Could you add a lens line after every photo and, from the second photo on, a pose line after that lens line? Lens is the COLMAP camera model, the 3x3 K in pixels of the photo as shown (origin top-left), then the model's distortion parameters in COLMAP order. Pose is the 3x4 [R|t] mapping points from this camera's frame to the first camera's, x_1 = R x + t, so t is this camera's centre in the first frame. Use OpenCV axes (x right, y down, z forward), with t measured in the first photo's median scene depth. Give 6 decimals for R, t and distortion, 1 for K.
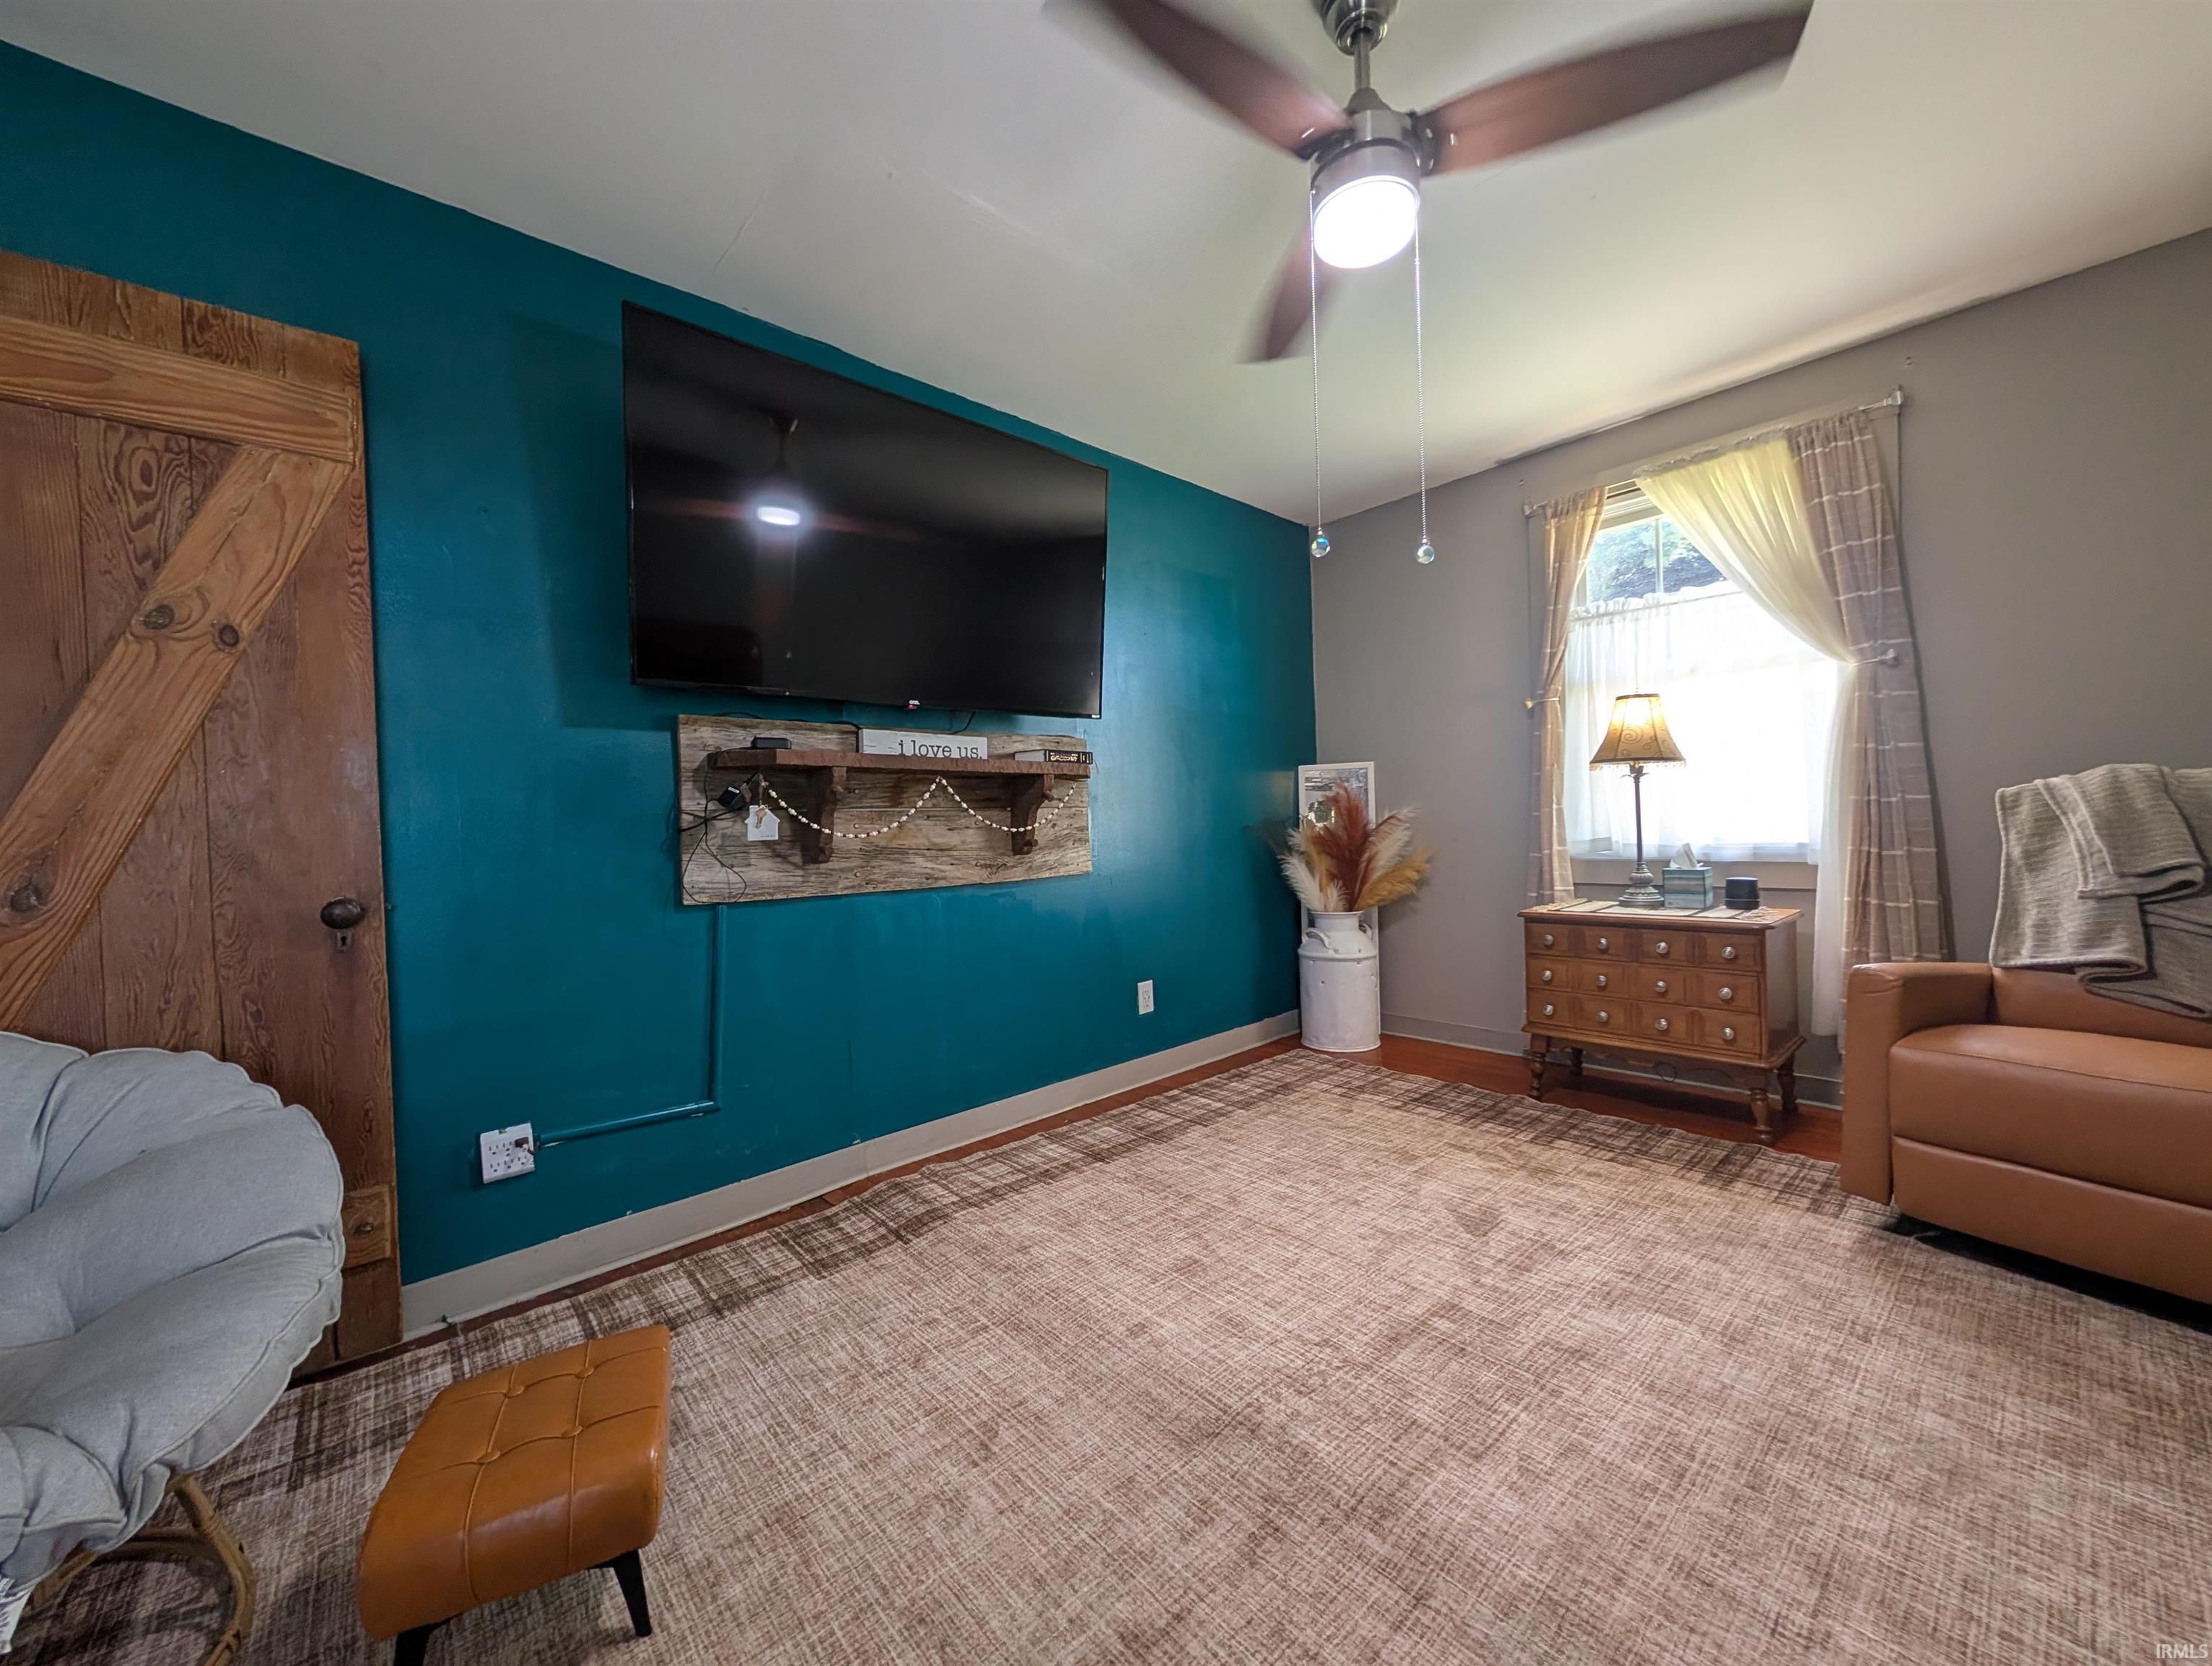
lens RADIAL K [[845.1, 0, 1103.0], [0, 845.1, 839.1], [0, 0, 1]] dist [0.000428, 0.000151]
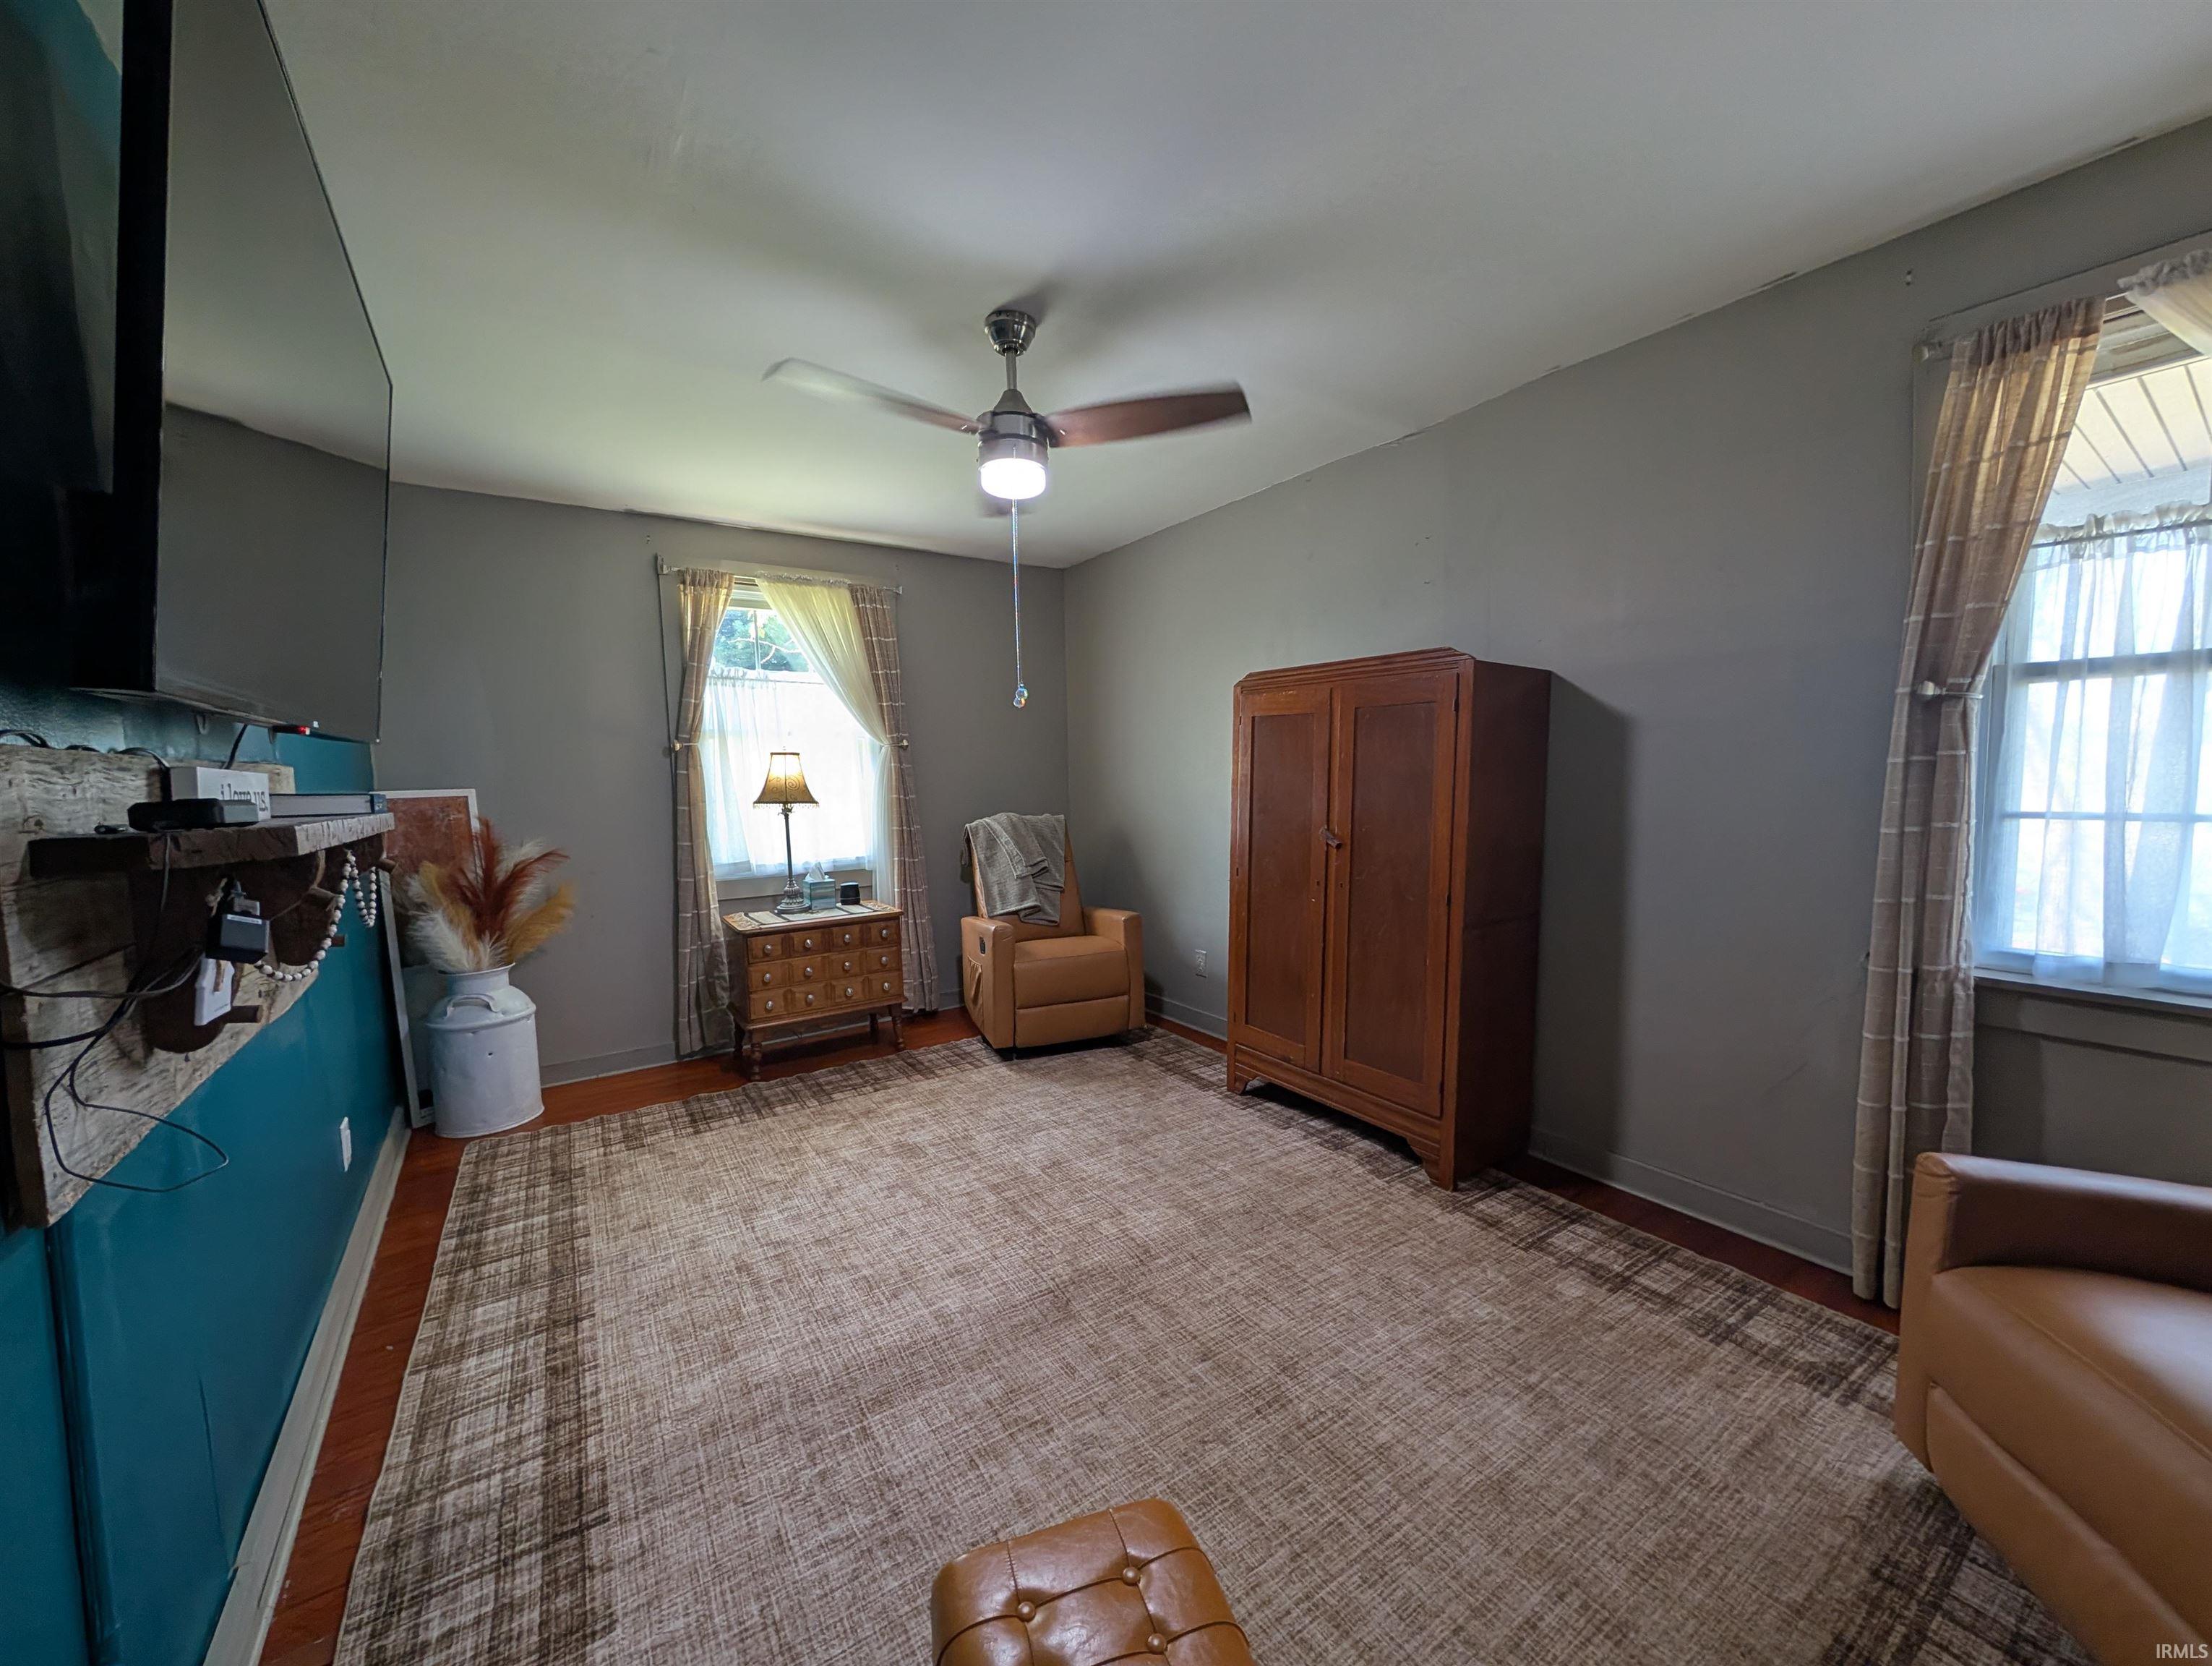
lens RADIAL K [[845.1, 0, 1103.0], [0, 845.1, 839.1], [0, 0, 1]] dist [0.000428, 0.000151]
pose [[0.133438, -0.048494, 0.989870, -0.643663], [0.032575, 0.998477, 0.044525, -0.082961], [-0.990522, 0.026304, 0.134814, 0.360732]]
